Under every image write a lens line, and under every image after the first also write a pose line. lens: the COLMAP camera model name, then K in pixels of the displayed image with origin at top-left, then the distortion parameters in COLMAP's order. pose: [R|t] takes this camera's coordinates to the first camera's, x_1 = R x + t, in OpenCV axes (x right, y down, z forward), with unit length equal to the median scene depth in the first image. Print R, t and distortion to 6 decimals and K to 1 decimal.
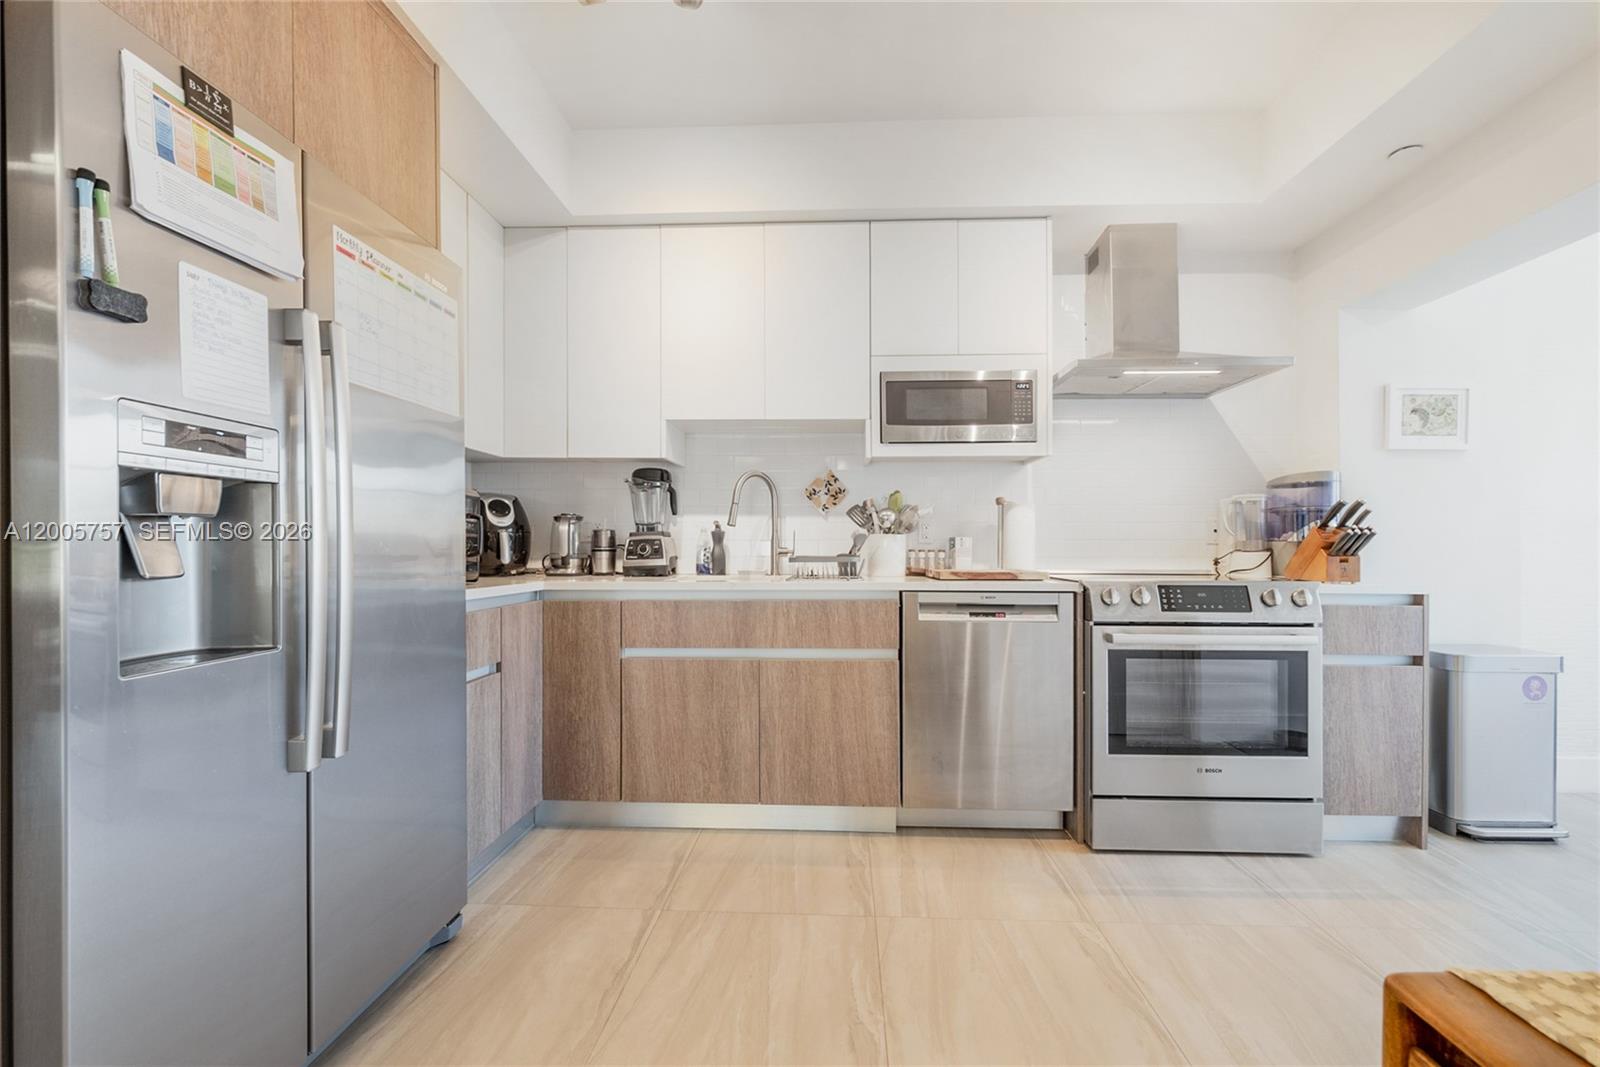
lens RADIAL K [[652.9, 0, 800.0], [0, 652.9, 533.5], [0, 0, 1]] dist [-0.003708, -0.000690]
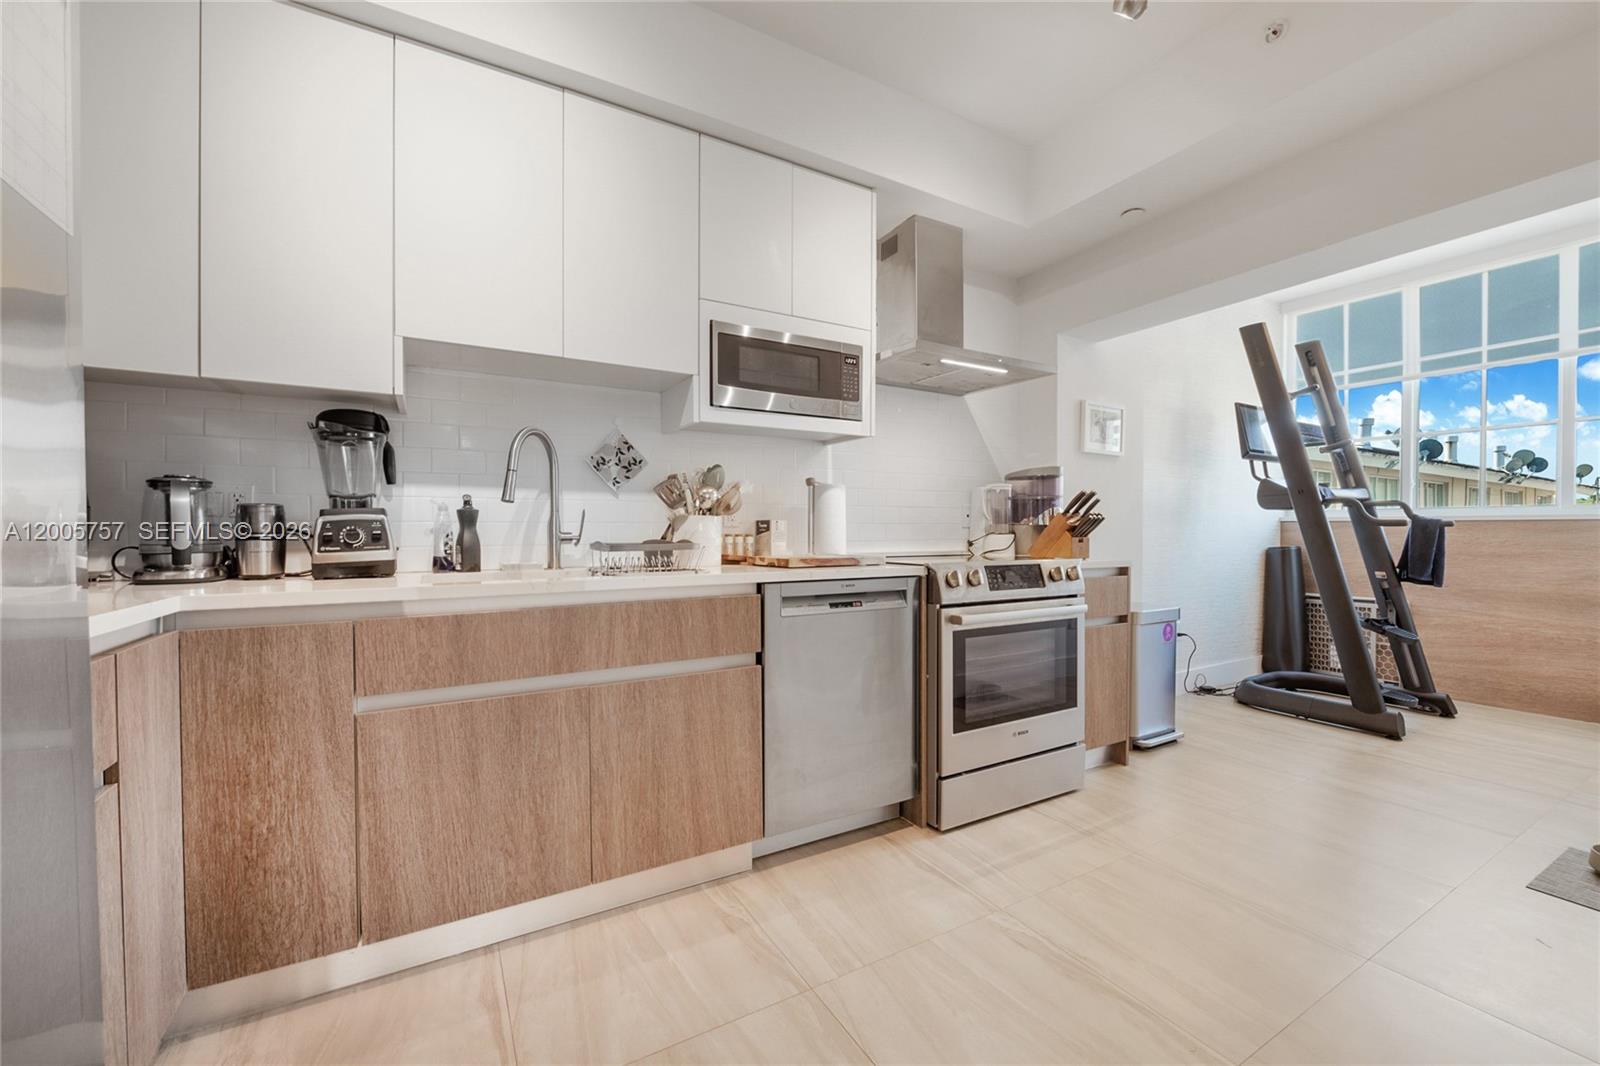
lens RADIAL K [[652.9, 0, 800.0], [0, 652.9, 533.0], [0, 0, 1]] dist [-0.003708, -0.000690]
pose [[0.836167, -0.004407, 0.548457, -0.247926], [-0.006685, 0.999812, 0.018225, 0.007693], [-0.548434, -0.018906, 0.835980, 0.254321]]
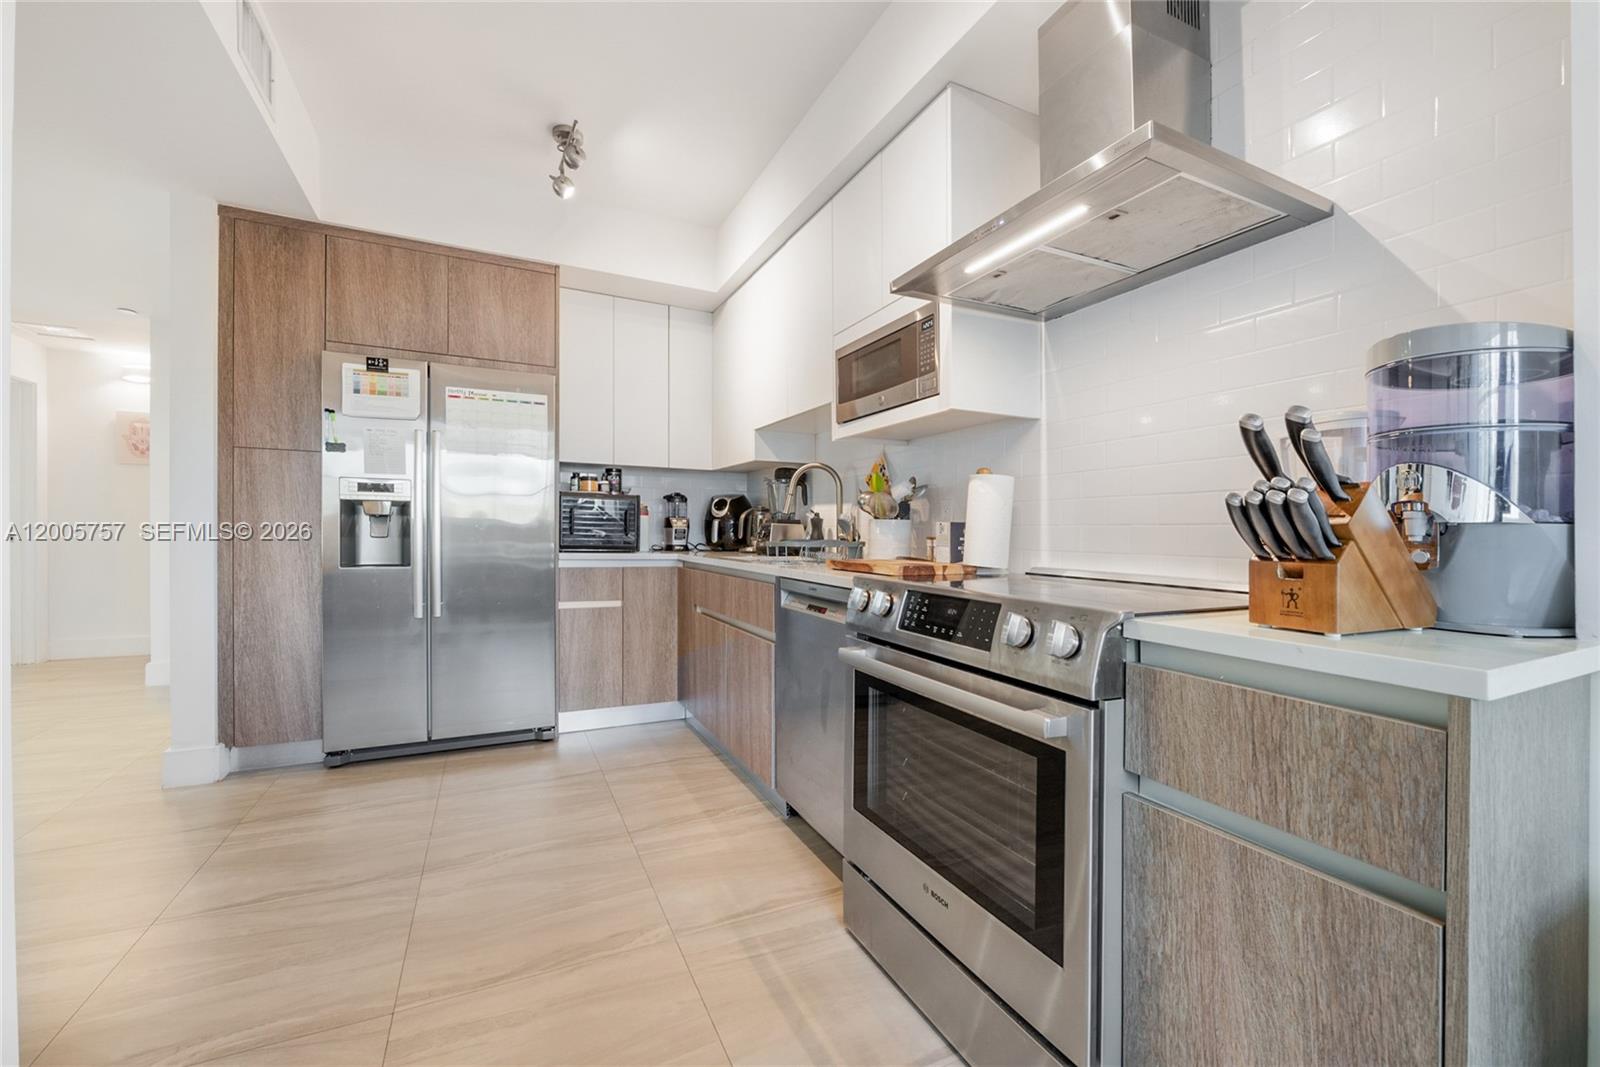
lens RADIAL K [[630.6, 0, 800.7], [0, 630.6, 529.6], [0, 0, 1]] dist [-0.001009, -0.000145]
pose [[0.485503, 0.002525, -0.874231, 0.949453], [0.004179, 0.999978, 0.005209, 0.011498], [0.874225, -0.006183, 0.485482, 0.524235]]
